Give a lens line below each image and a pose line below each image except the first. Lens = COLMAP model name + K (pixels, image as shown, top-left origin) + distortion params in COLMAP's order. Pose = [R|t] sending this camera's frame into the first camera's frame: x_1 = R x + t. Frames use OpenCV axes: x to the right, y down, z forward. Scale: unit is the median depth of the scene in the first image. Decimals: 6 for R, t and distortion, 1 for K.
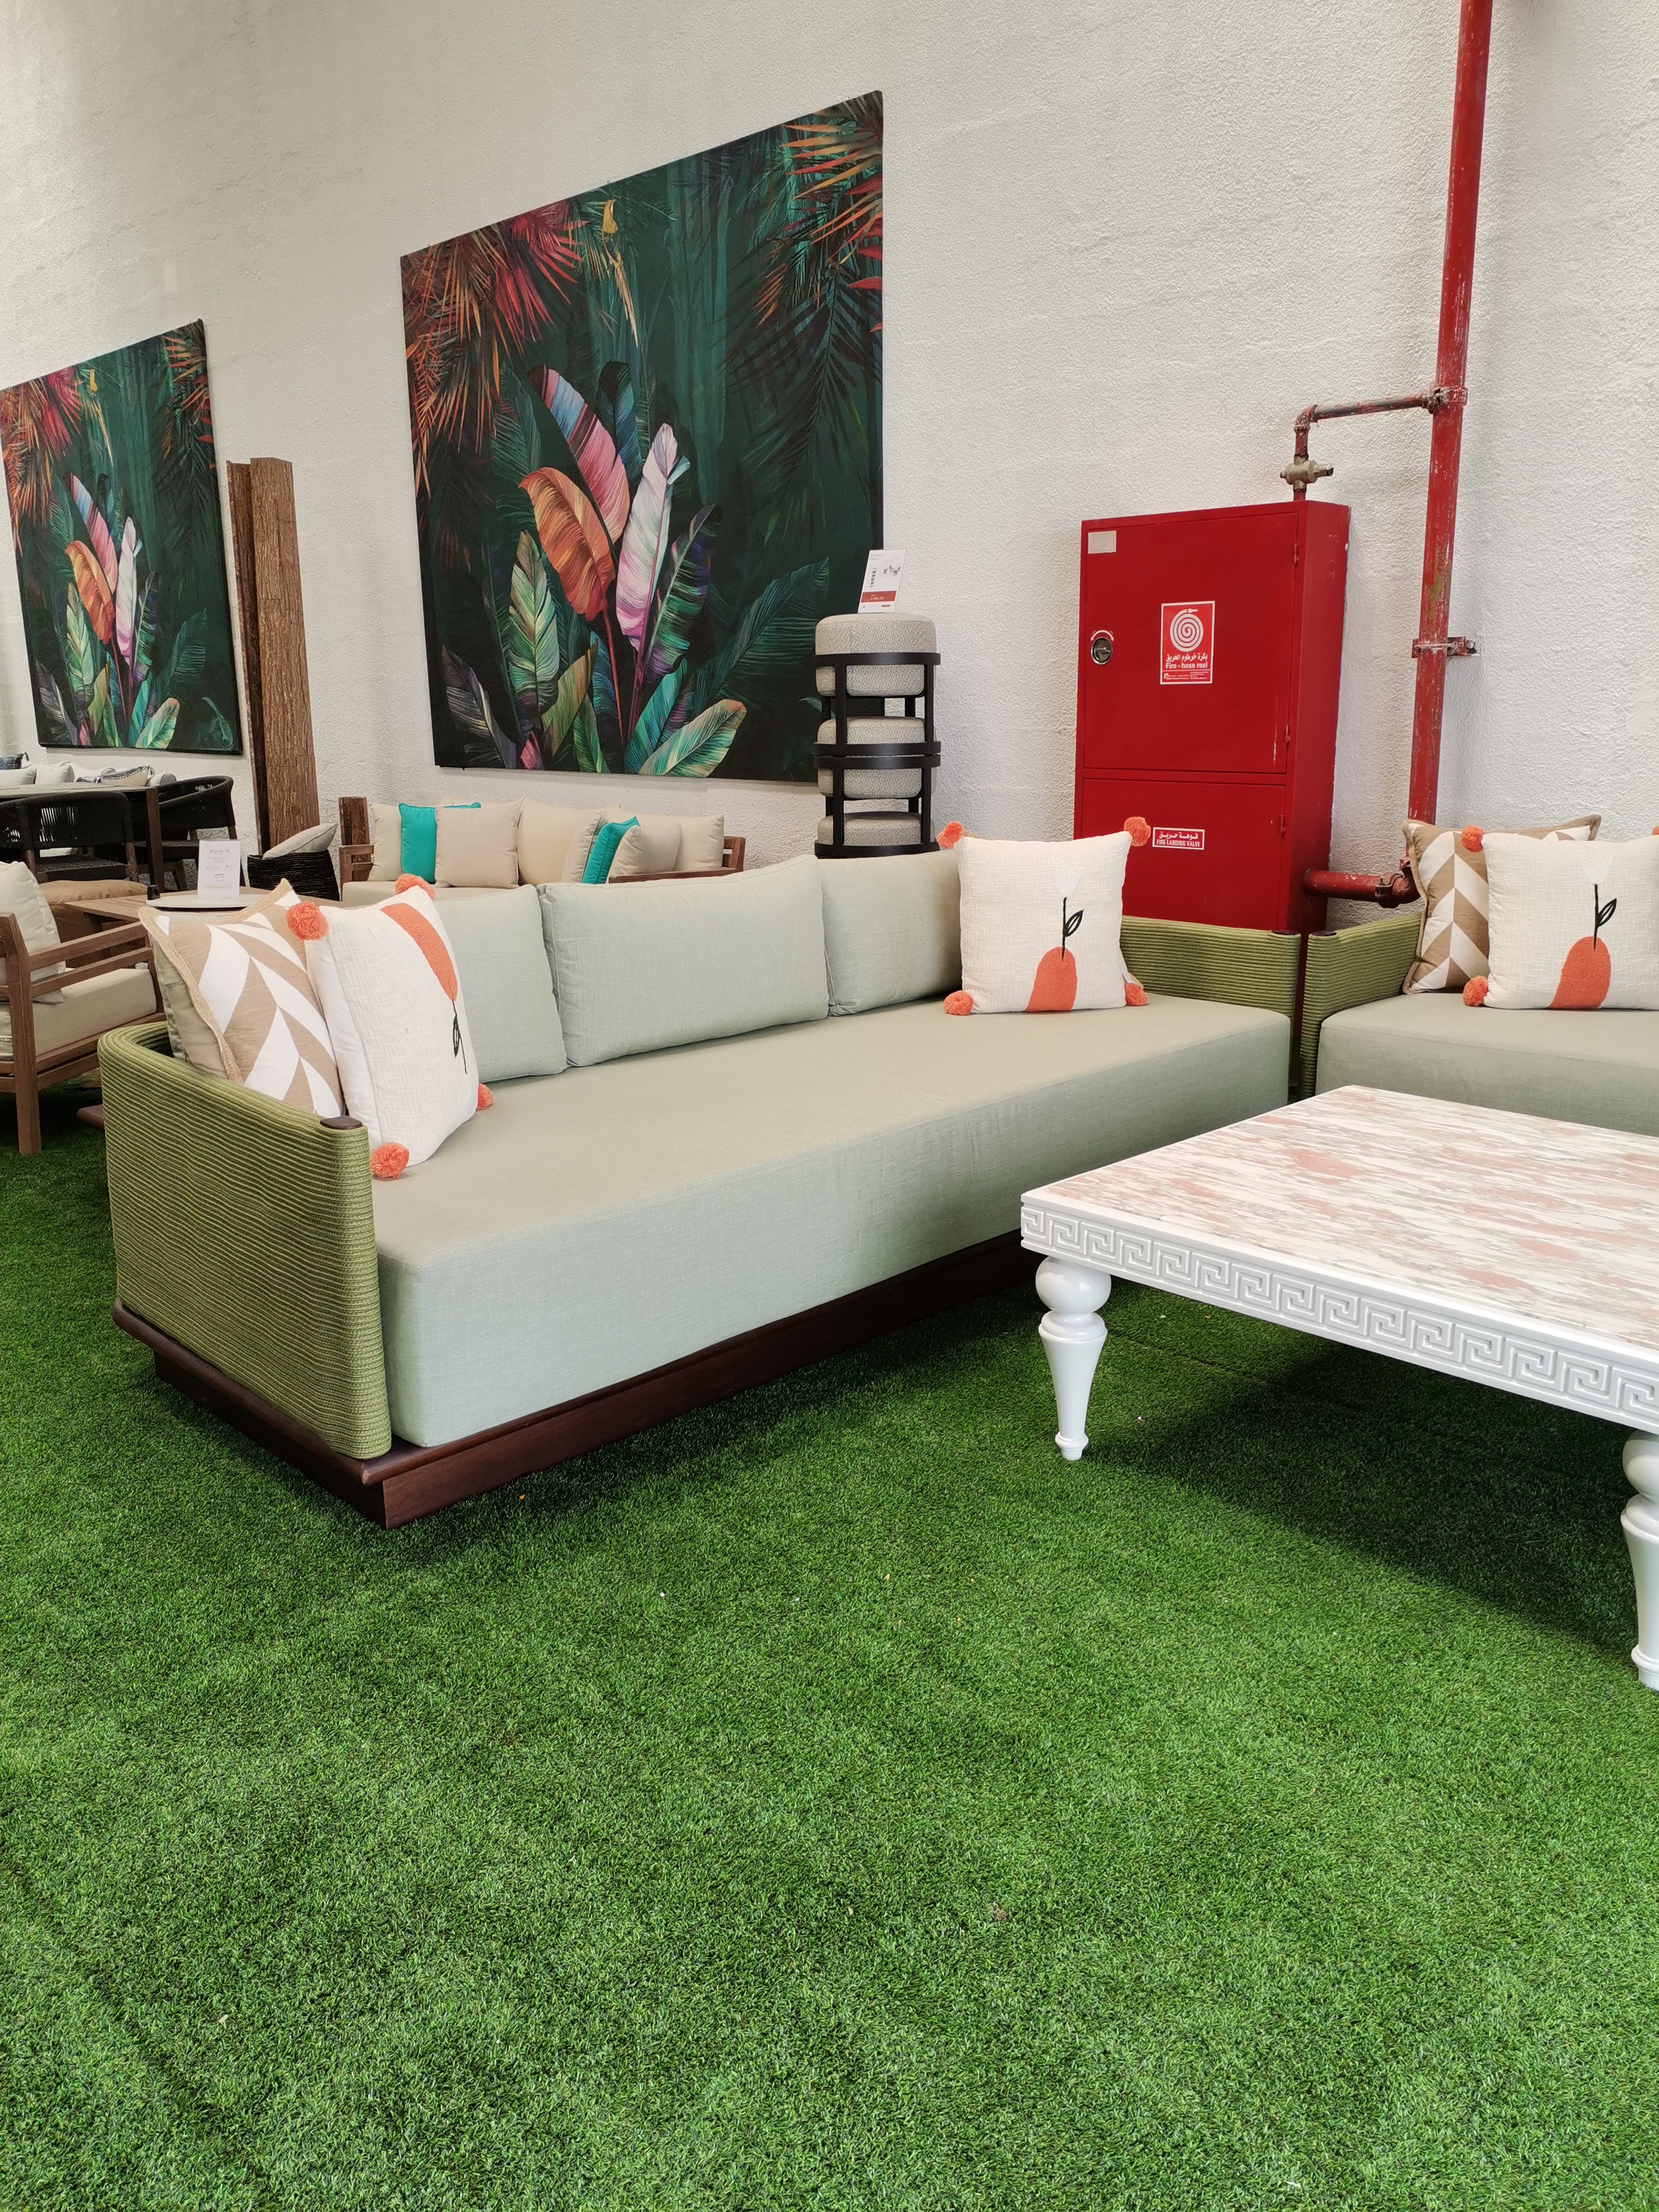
lens RADIAL K [[1656.4, 0, 842.6], [0, 1656.4, 1101.9], [0, 0, 1]] dist [-0.005344, 0.015152]
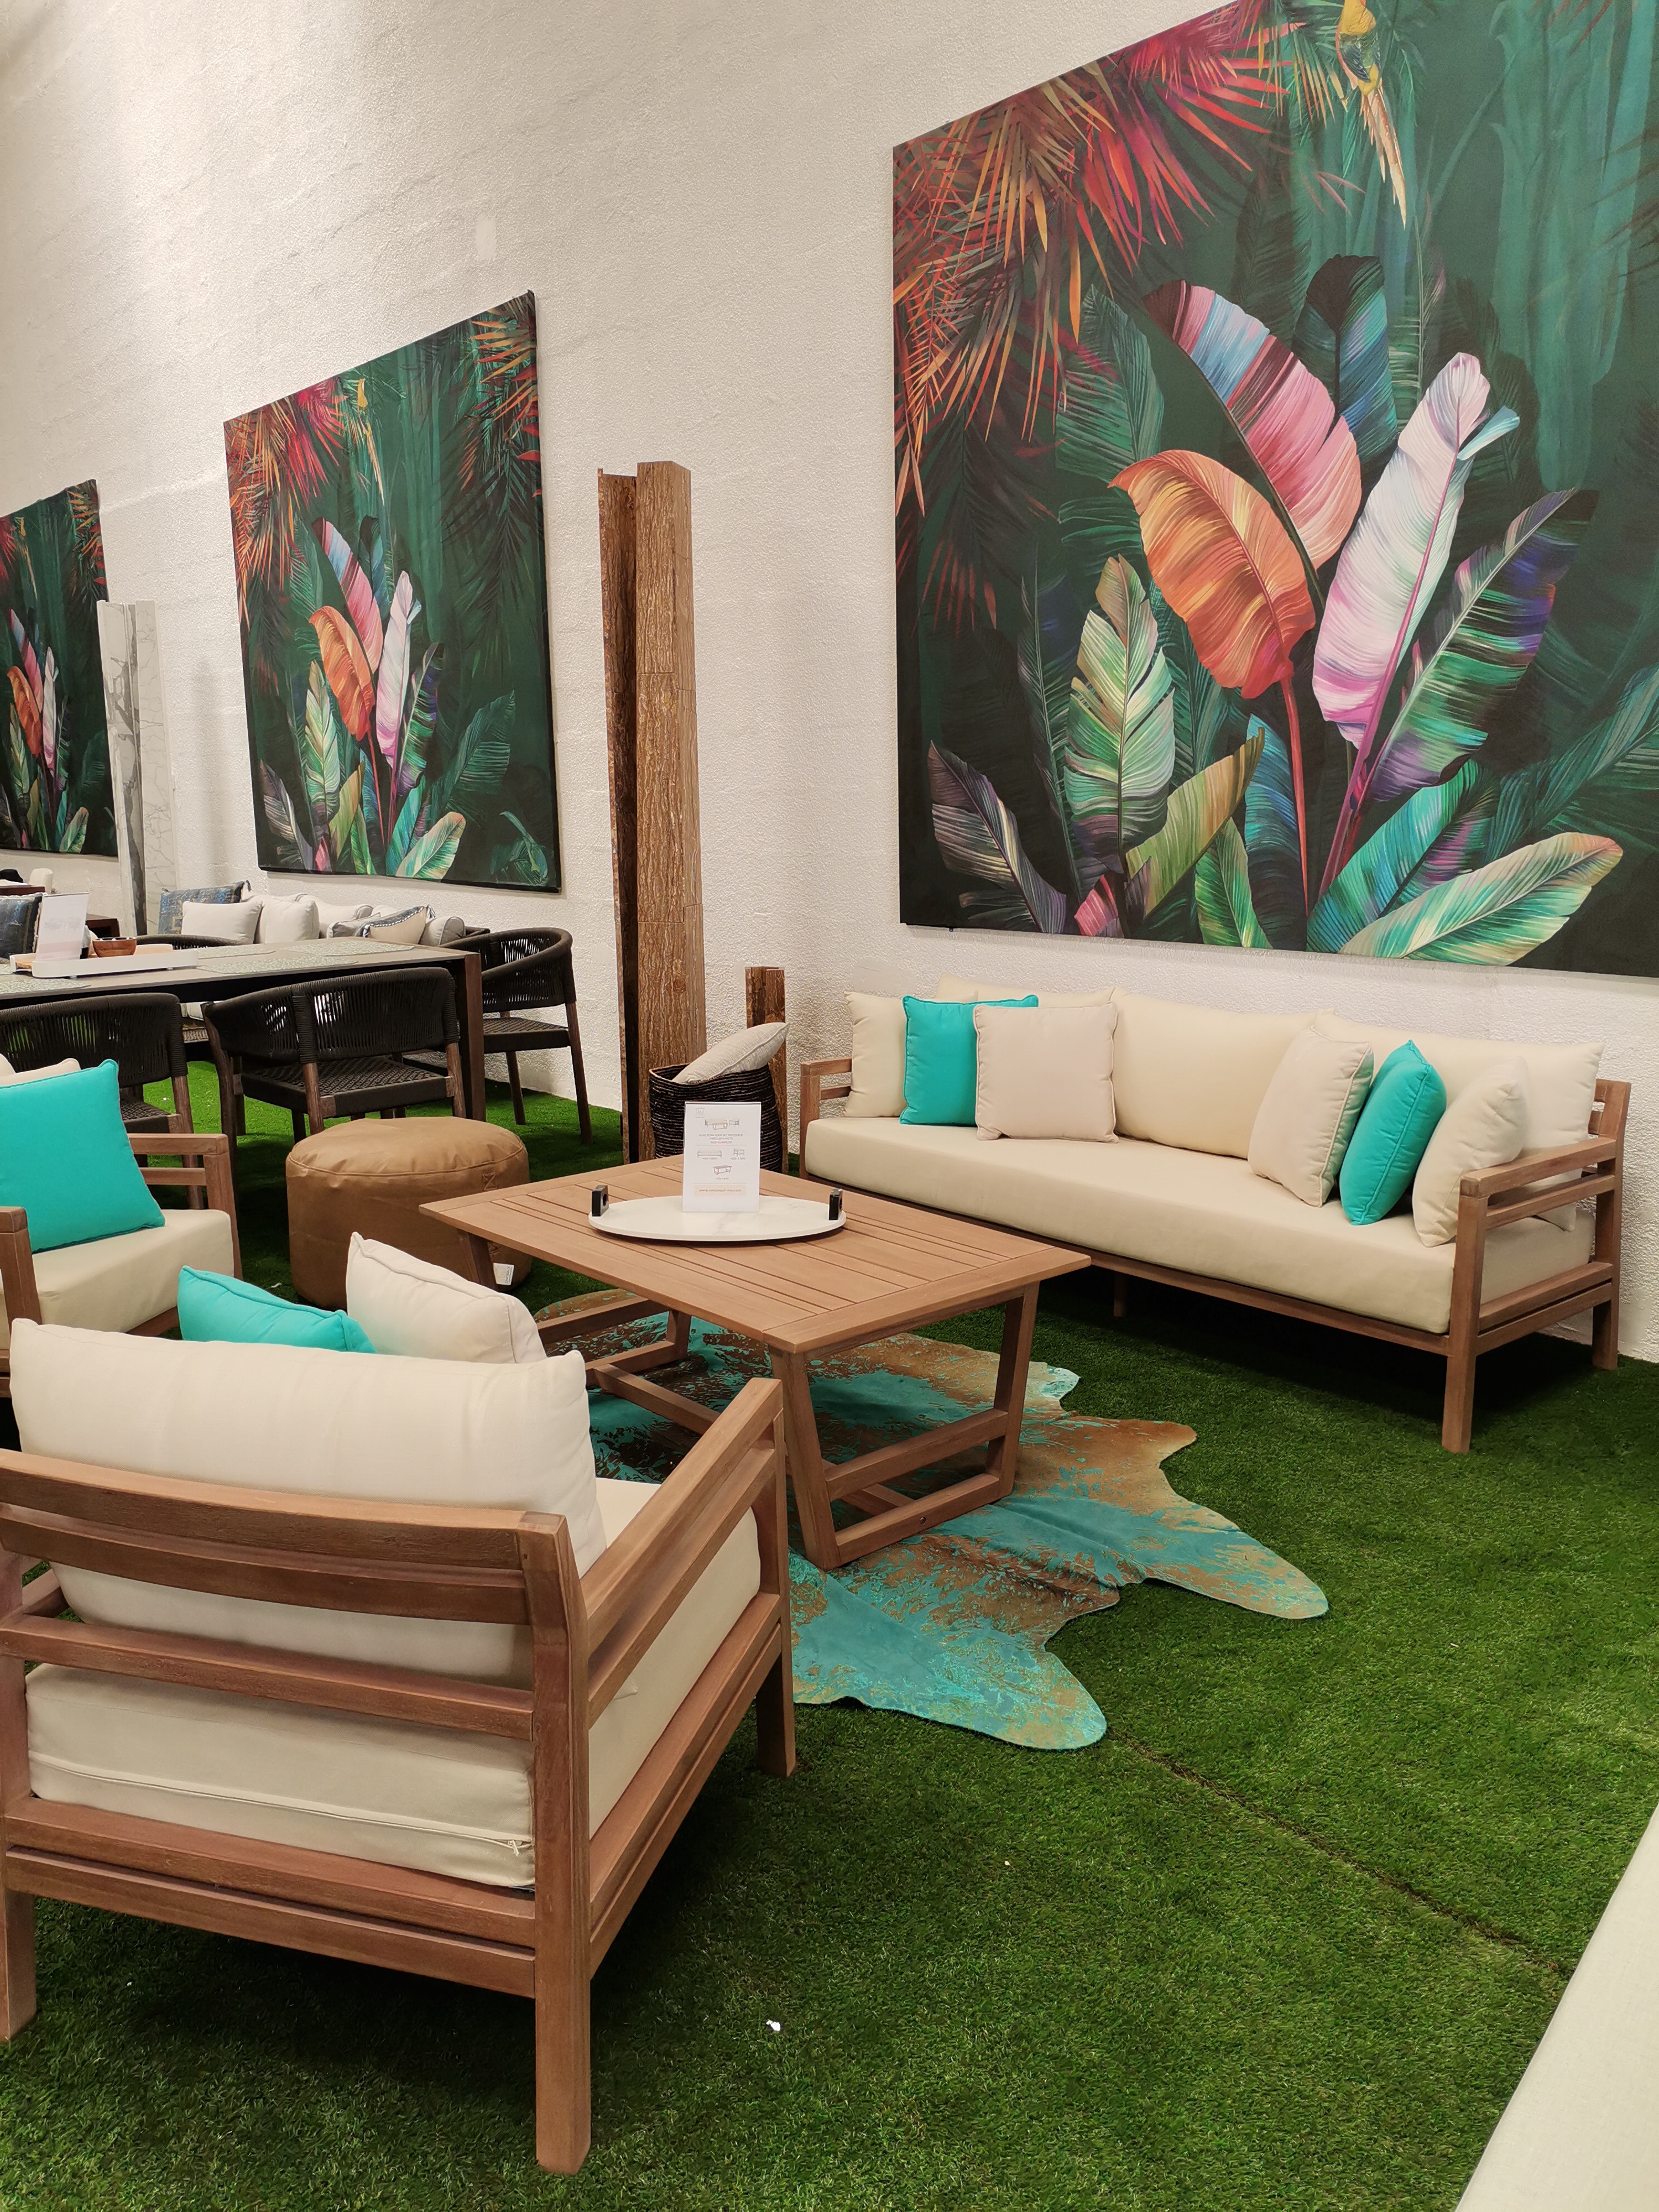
lens RADIAL K [[1656.4, 0, 839.1], [0, 1656.4, 1095.6], [0, 0, 1]] dist [-0.005344, 0.015152]
pose [[0.997700, 0.007428, -0.067382, -0.254908], [-0.011045, 0.998509, -0.053465, -0.111894], [0.066884, 0.054086, 0.996294, 0.395452]]
